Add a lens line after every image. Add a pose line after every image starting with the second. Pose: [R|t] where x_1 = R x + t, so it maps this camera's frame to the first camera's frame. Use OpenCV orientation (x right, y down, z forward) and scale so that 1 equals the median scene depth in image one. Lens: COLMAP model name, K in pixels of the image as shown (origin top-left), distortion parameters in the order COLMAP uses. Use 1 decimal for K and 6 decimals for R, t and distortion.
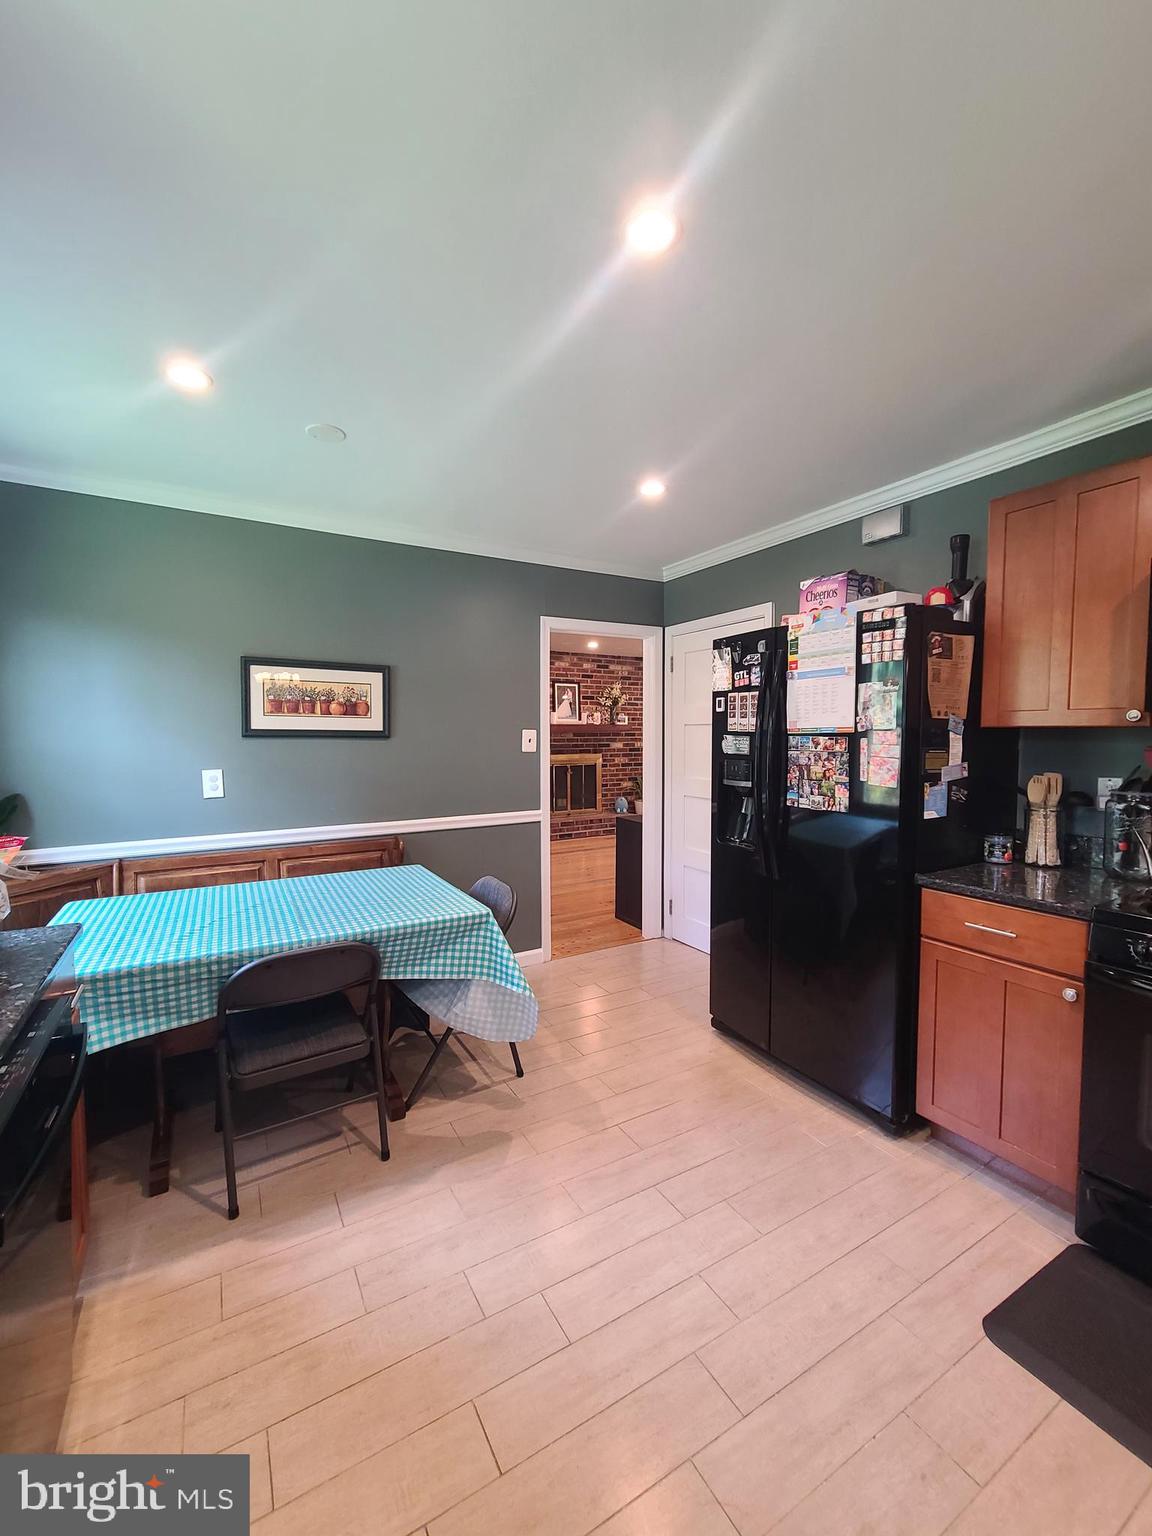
lens RADIAL K [[618.7, 0, 571.1], [0, 618.7, 763.8], [0, 0, 1]] dist [0.003883, 0.000282]
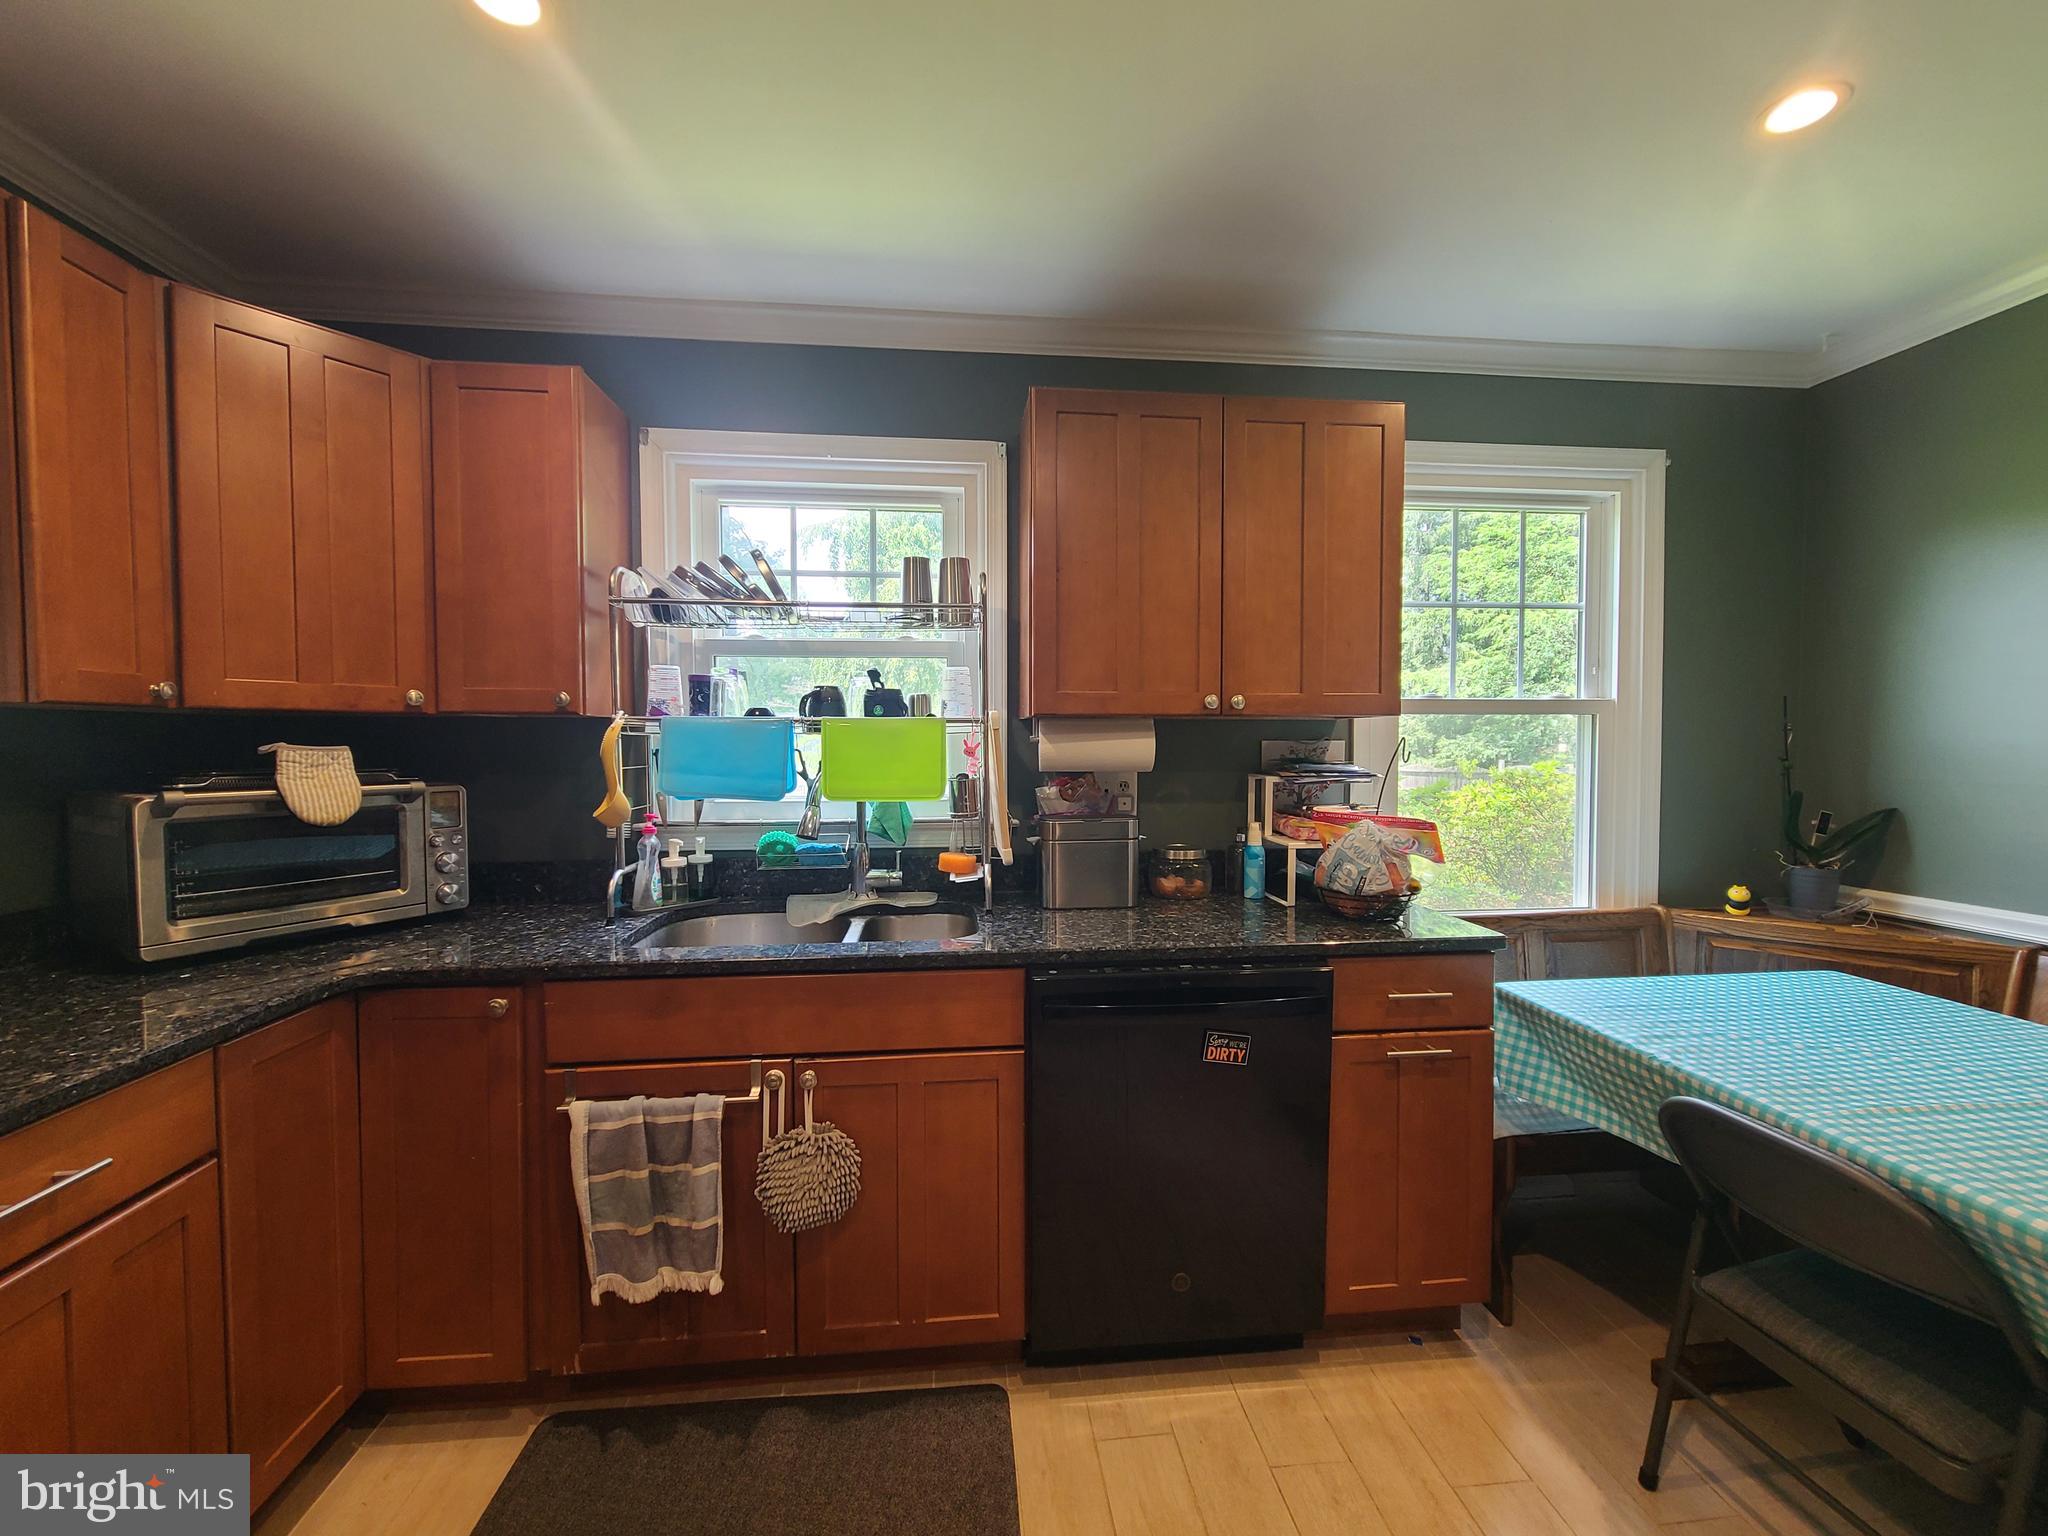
lens RADIAL K [[825.0, 0, 1020.1], [0, 825.0, 763.8], [0, 0, 1]] dist [0.003883, 0.000282]
pose [[-0.402548, 0.032191, -0.914833, 0.430600], [-0.042246, 0.997663, 0.053695, -0.011000], [0.914423, 0.060263, -0.400248, 0.687837]]
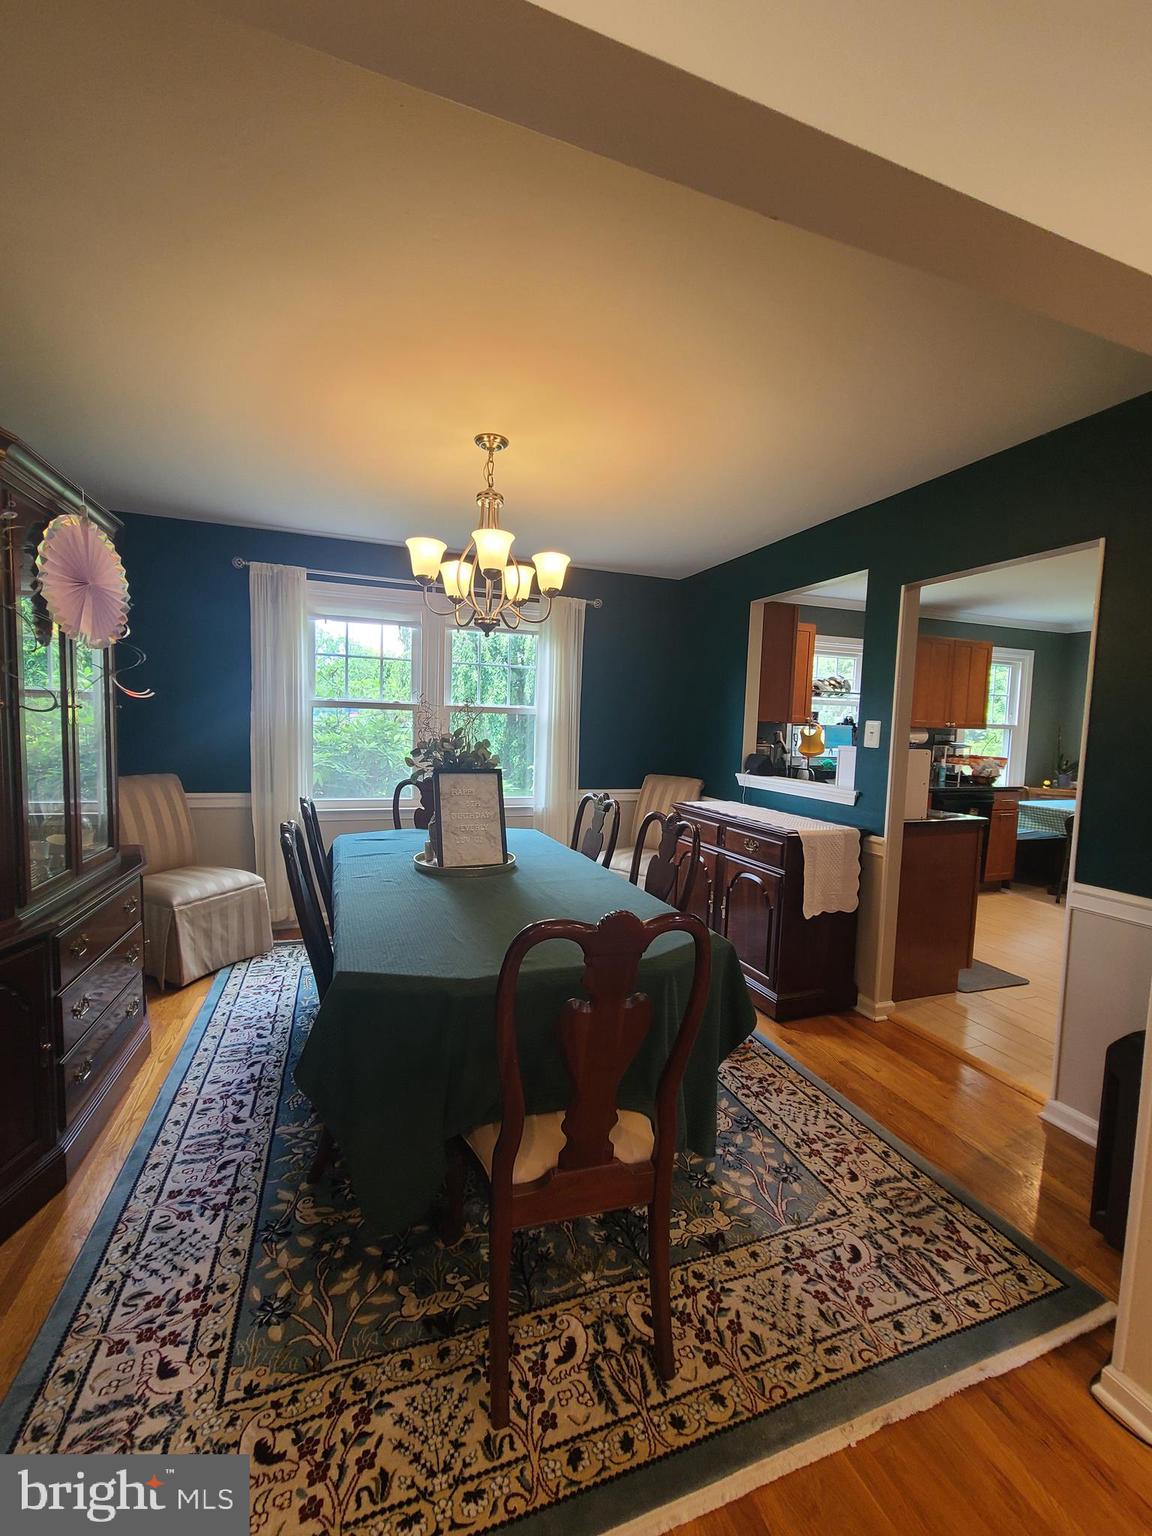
lens RADIAL K [[618.7, 0, 574.1], [0, 618.7, 772.0], [0, 0, 1]] dist [0.003883, 0.000282]
pose [[-0.175267, 0.076740, -0.981526, 2.549430], [-0.076899, 0.992845, 0.091357, 0.048307], [0.981513, 0.091490, -0.168111, -0.750618]]
